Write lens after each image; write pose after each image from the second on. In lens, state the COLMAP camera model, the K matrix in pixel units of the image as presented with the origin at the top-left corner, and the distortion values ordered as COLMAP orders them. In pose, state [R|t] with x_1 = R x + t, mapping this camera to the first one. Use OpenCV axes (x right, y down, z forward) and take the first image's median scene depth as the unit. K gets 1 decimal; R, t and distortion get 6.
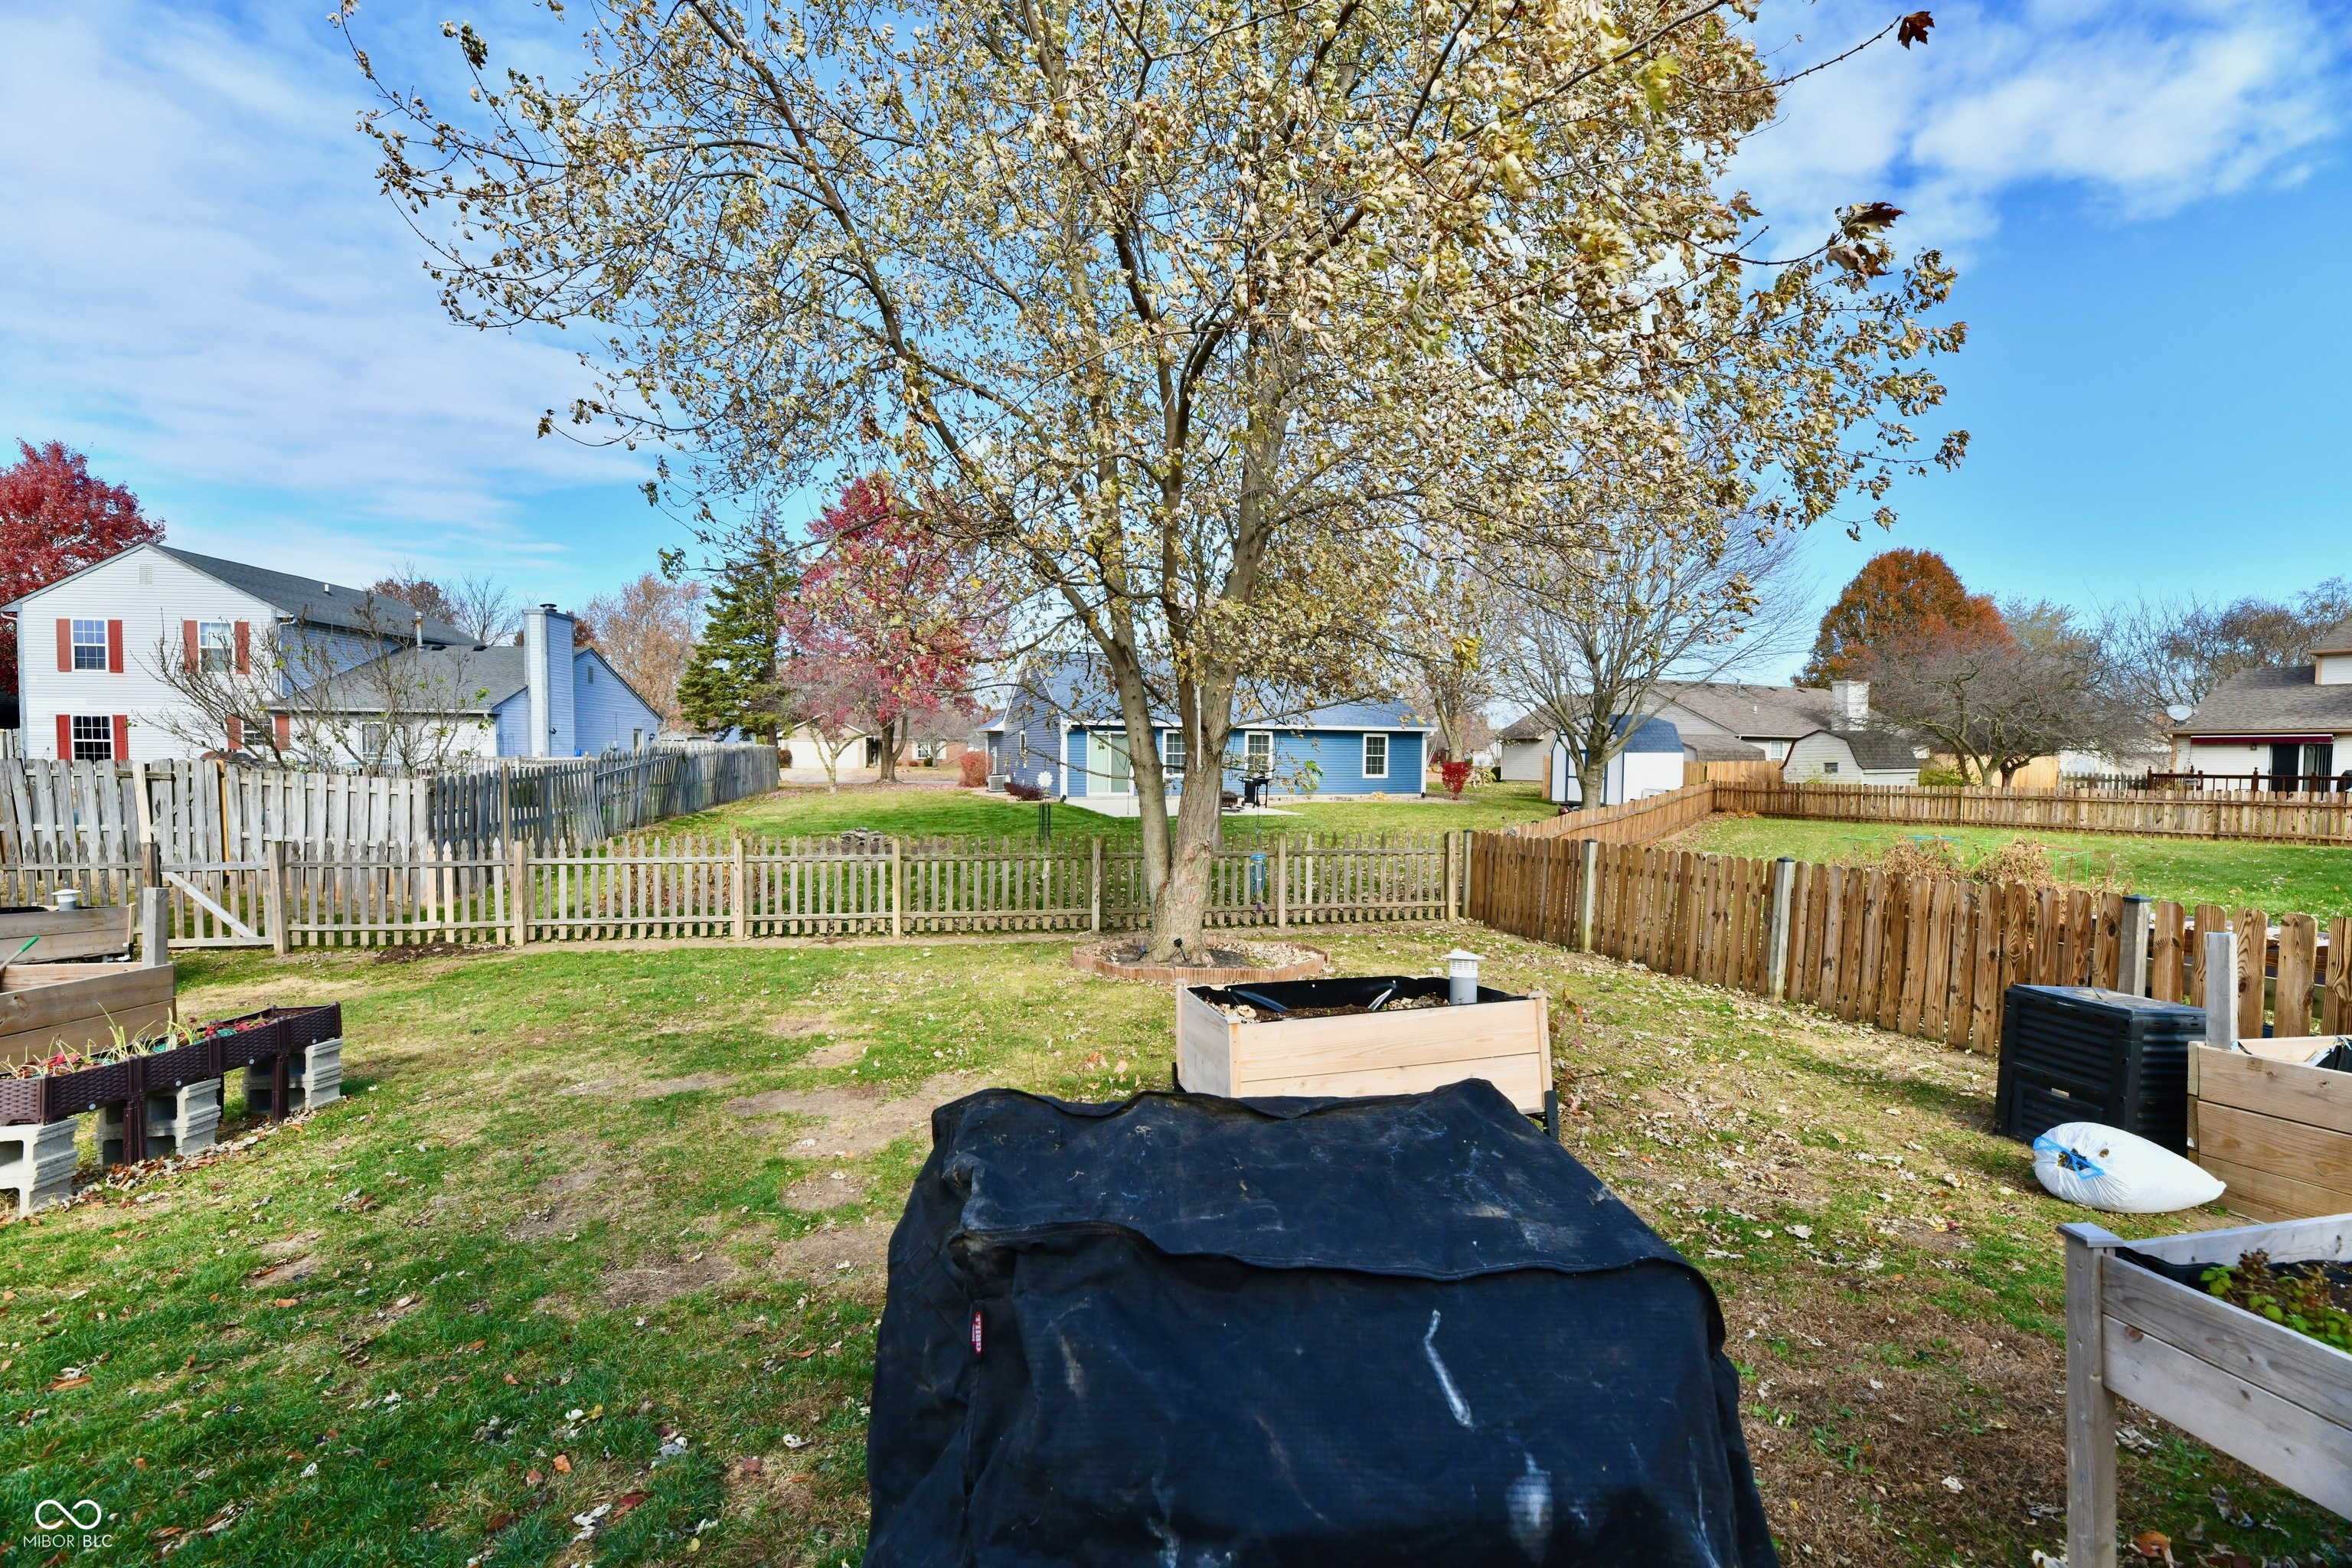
lens RADIAL K [[946.0, 0, 1169.9], [0, 946.0, 789.0], [0, 0, 1]] dist [0.000900, -0.003241]
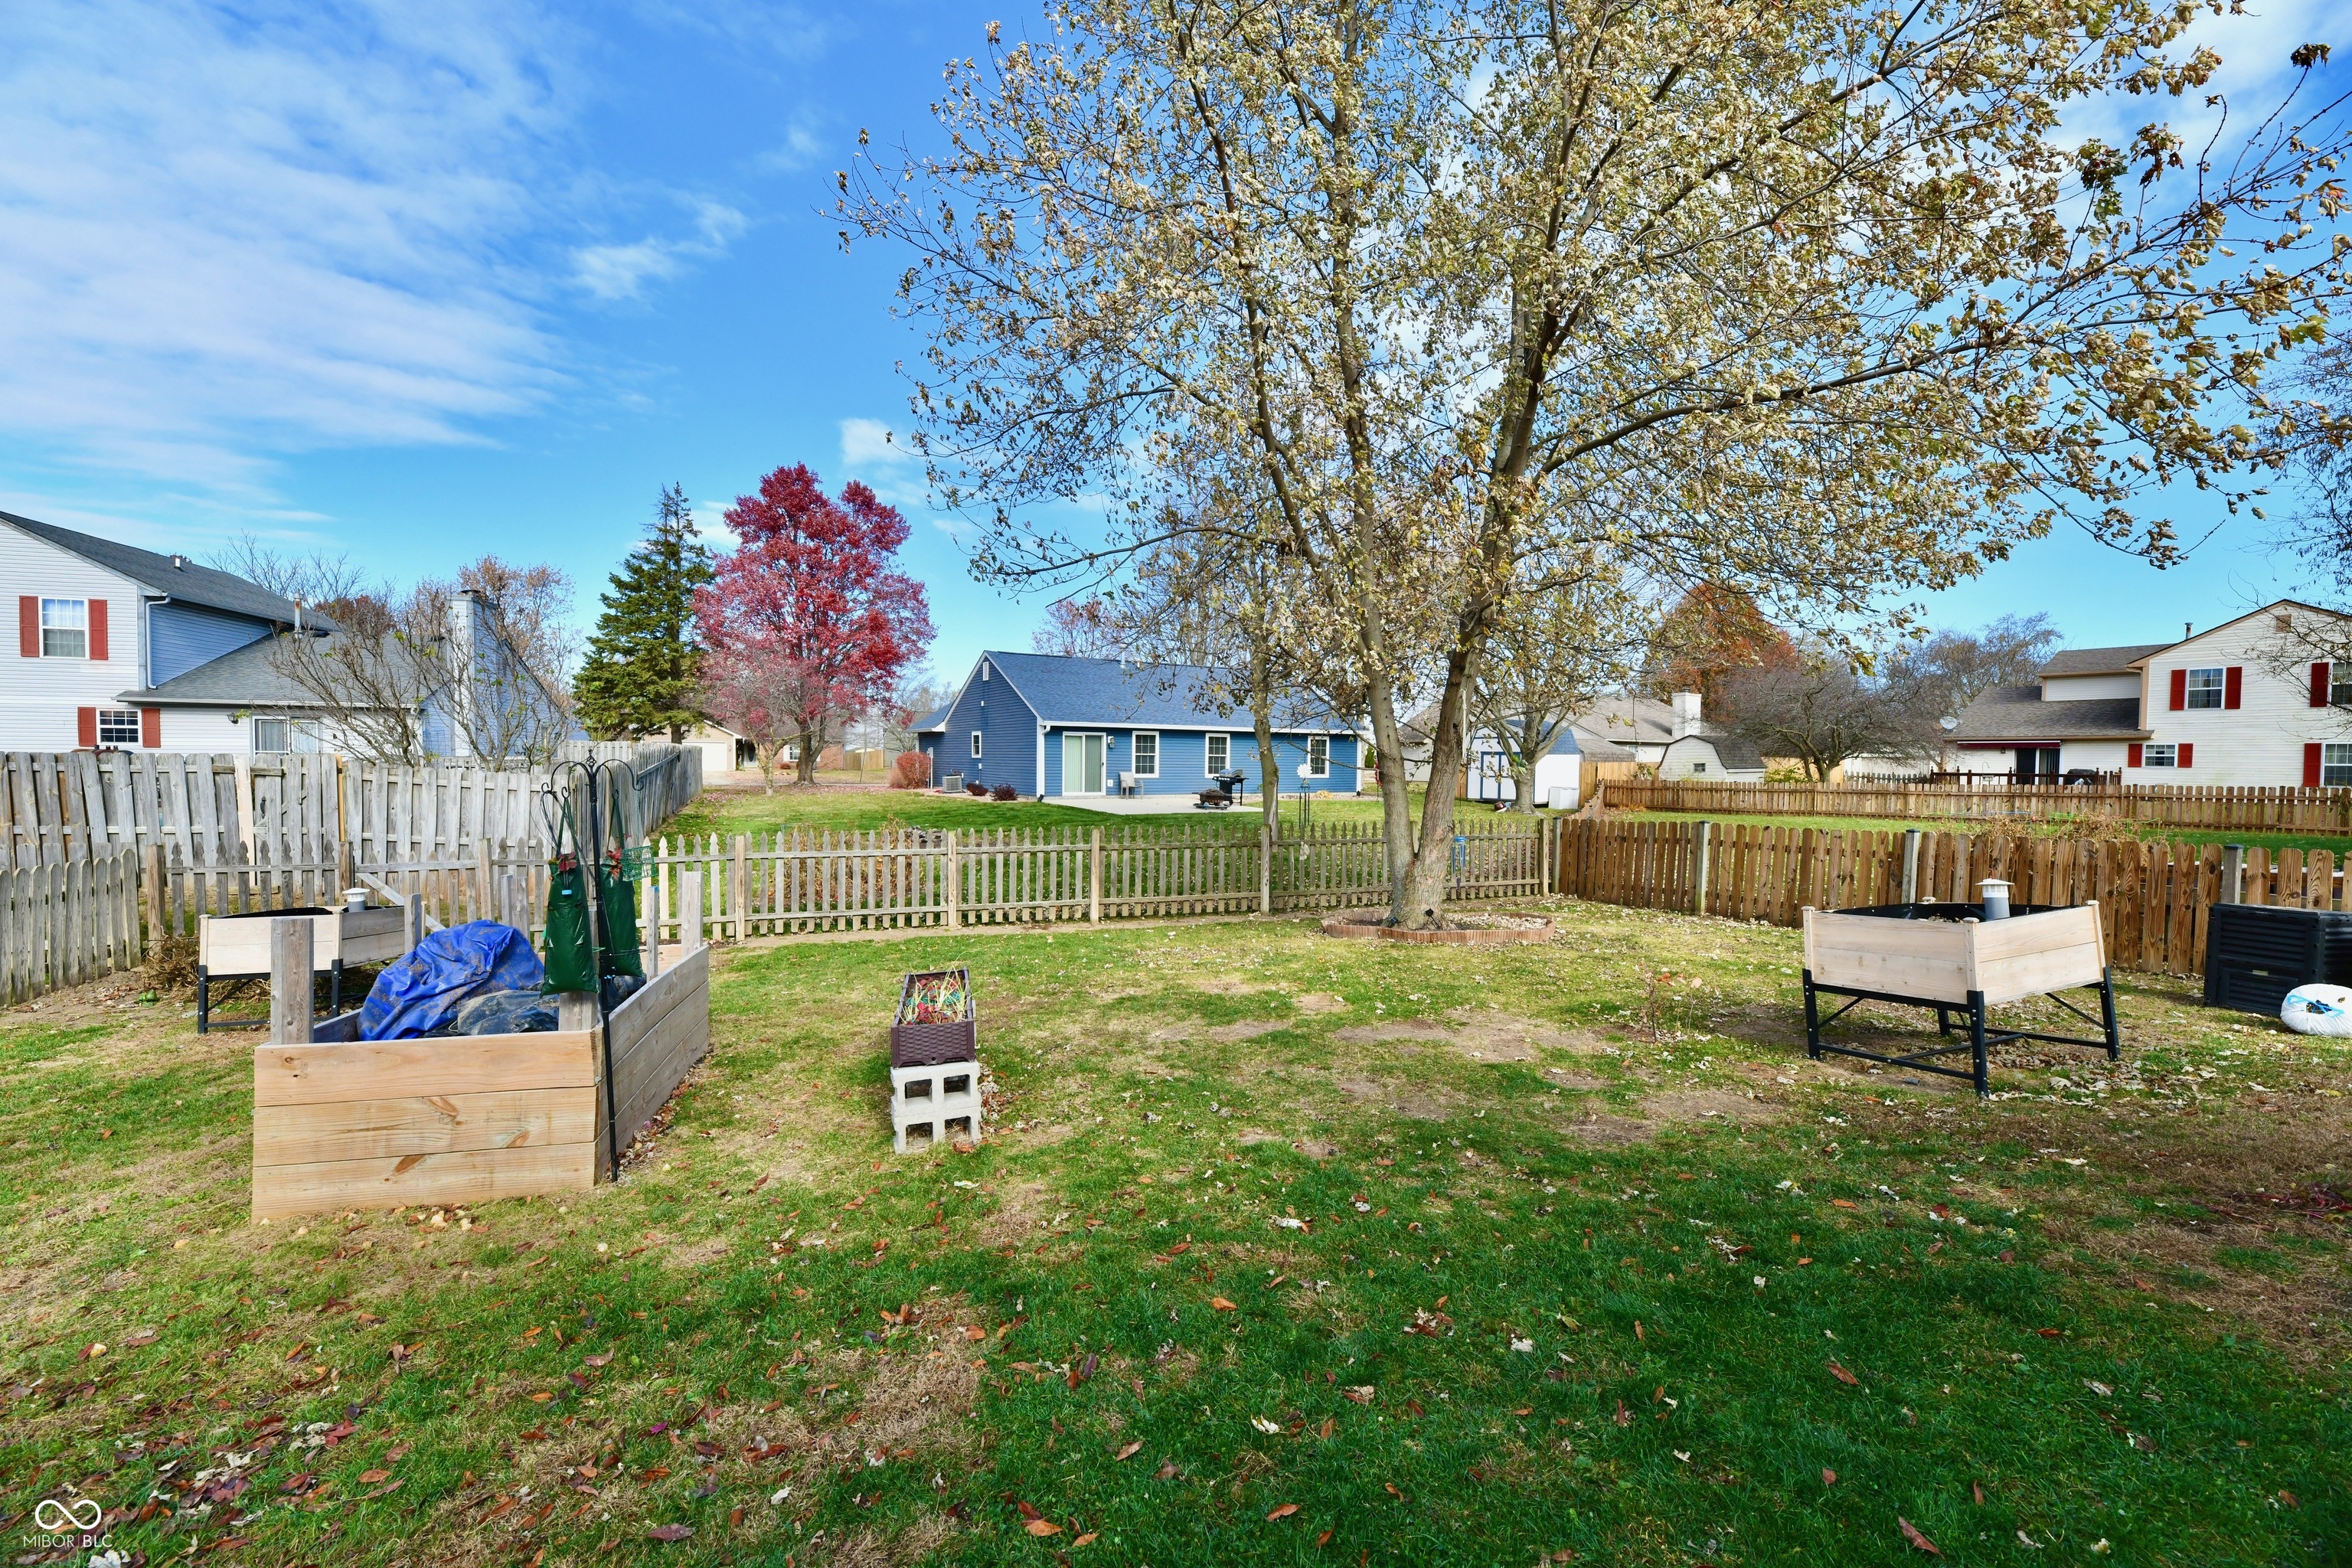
lens RADIAL K [[946.0, 0, 1169.9], [0, 946.0, 789.0], [0, 0, 1]] dist [0.000900, -0.003241]
pose [[0.983120, -0.004588, 0.182906, -0.409544], [0.005381, 0.999978, -0.003842, 0.012172], [-0.182885, 0.004761, 0.983123, -0.057945]]
